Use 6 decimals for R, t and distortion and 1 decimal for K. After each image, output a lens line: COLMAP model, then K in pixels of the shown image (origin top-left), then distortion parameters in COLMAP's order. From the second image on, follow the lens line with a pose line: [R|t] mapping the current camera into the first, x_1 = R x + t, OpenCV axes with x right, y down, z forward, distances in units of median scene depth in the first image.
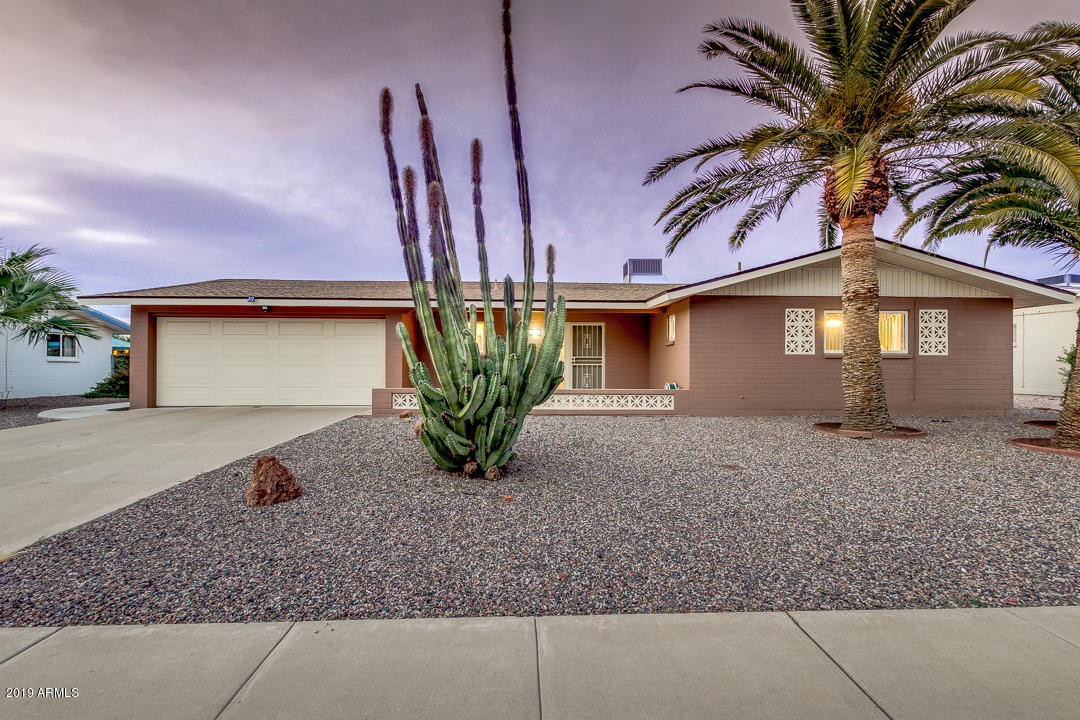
lens RADIAL K [[475.5, 0, 540.0], [0, 475.5, 360.0], [0, 0, 1]] dist [0.000605, 0.000082]
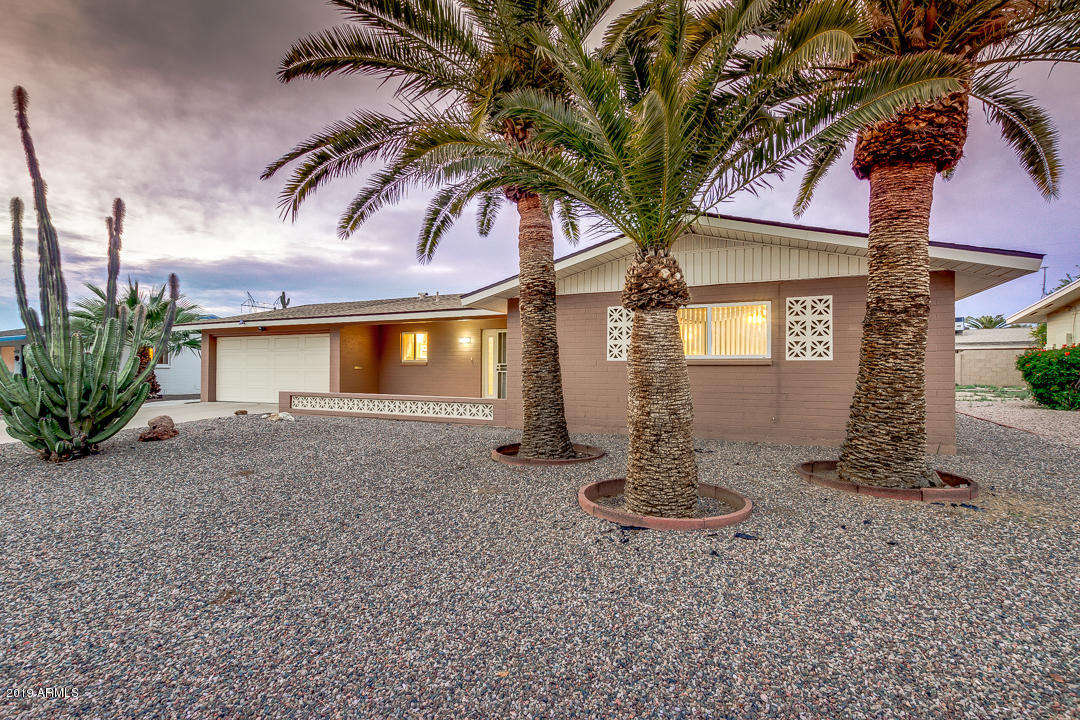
lens RADIAL K [[574.0, 0, 505.1], [0, 574.0, 362.4], [0, 0, 1]] dist [0.000249, 0.000044]
pose [[0.852215, -0.006487, -0.523151, 0.885172], [-0.000489, 0.999913, -0.013195, 0.004317], [0.523191, 0.011501, 0.852138, 0.031004]]
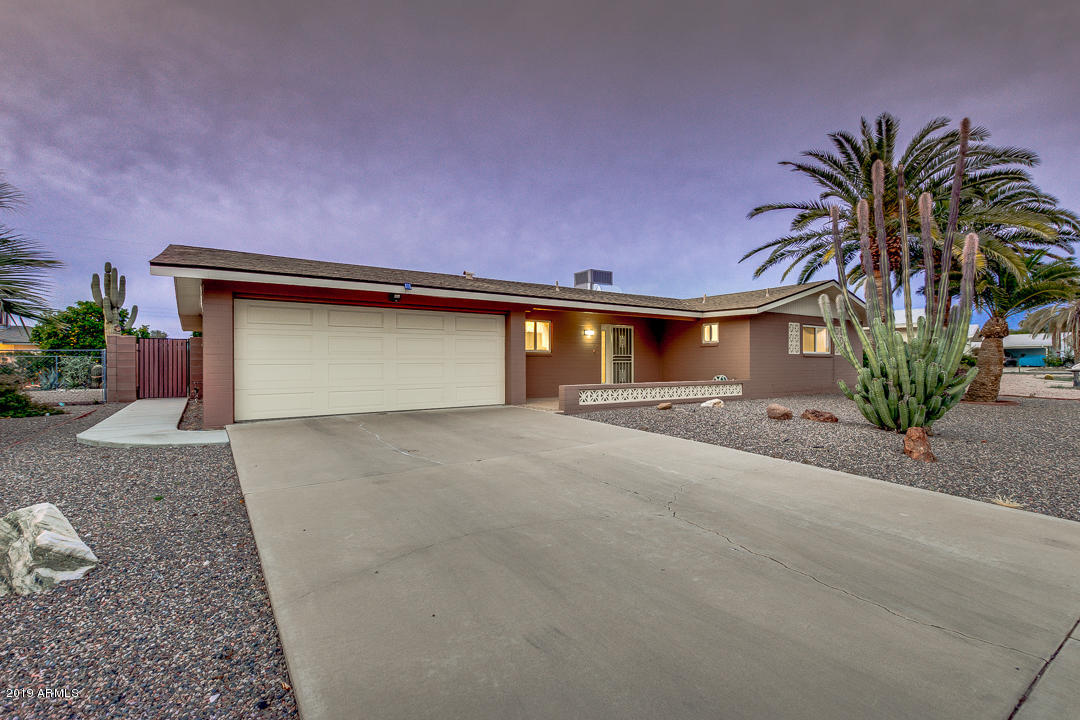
lens RADIAL K [[510.5, 0, 540.0], [0, 510.5, 360.0], [0, 0, 1]] dist [-0.000099, 0.000008]
pose [[0.835595, -0.000723, 0.549346, -0.963411], [0.001434, 0.999999, -0.000866, 0.006176], [-0.549344, 0.001511, 0.835595, 0.110393]]
